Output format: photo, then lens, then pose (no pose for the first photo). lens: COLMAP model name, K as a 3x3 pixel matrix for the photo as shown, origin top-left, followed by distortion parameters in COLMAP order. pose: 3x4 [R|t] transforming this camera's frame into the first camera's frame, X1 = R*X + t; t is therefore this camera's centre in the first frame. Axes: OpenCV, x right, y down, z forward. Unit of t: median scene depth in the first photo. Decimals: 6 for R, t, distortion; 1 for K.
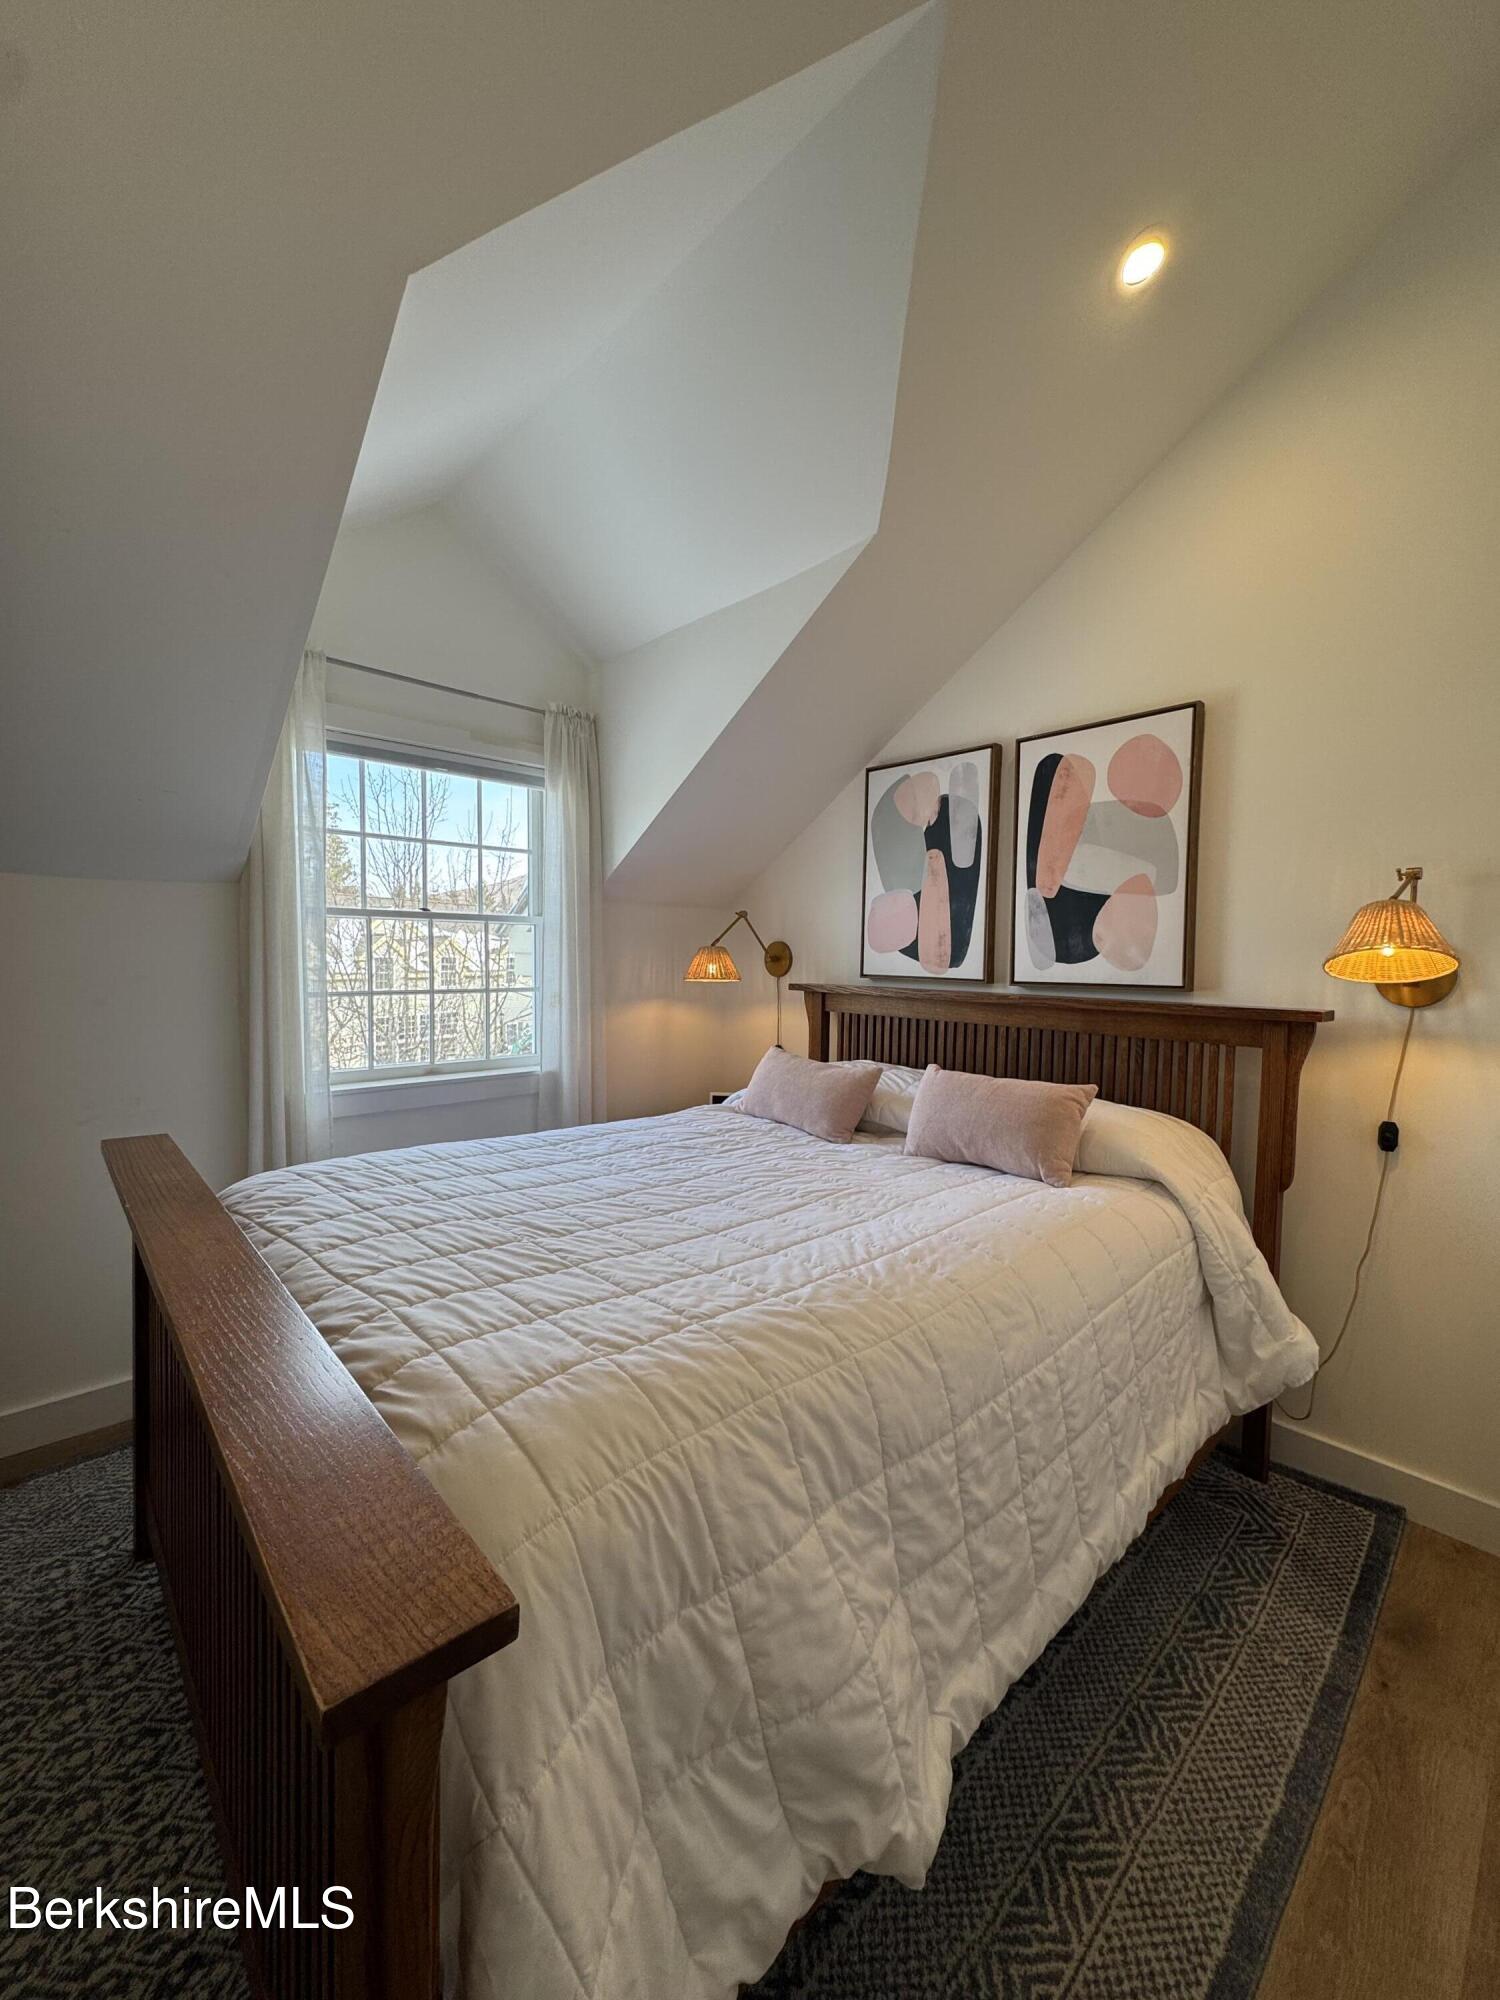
lens RADIAL K [[790.1, 0, 750.0], [0, 790.1, 1000.0], [0, 0, 1]] dist [-0.005458, -0.004804]
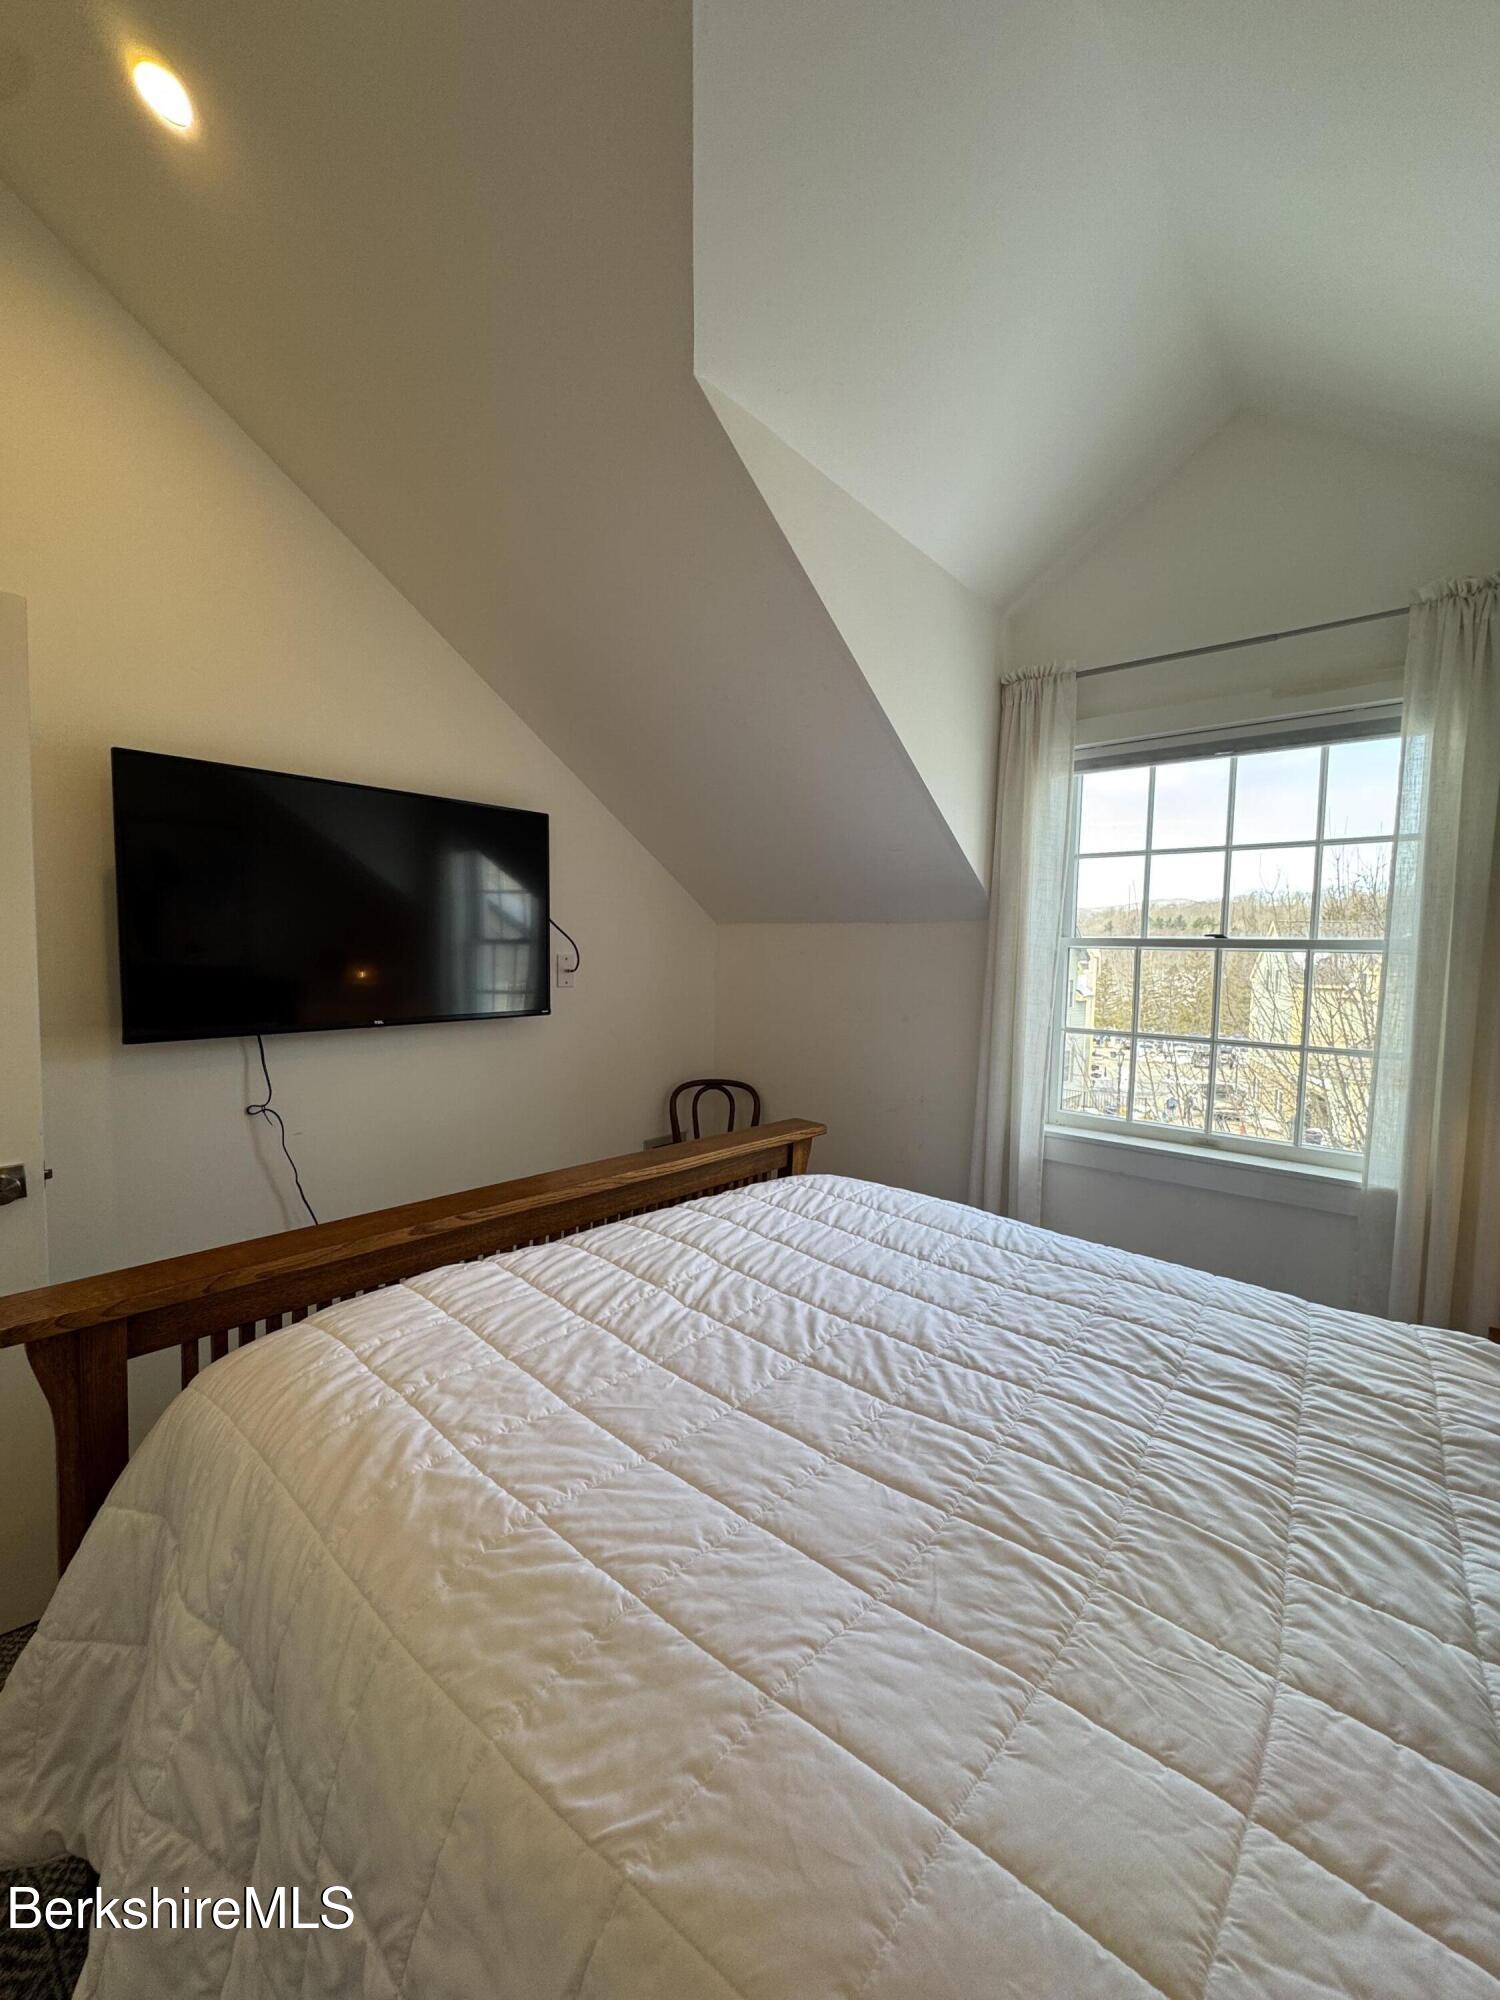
lens RADIAL K [[790.1, 0, 750.0], [0, 790.1, 1000.0], [0, 0, 1]] dist [-0.005458, -0.004804]
pose [[0.107427, 0.047405, -0.993082, 0.505176], [-0.080936, 0.995964, 0.038788, -0.070617], [0.990913, 0.076209, 0.110831, 0.732470]]
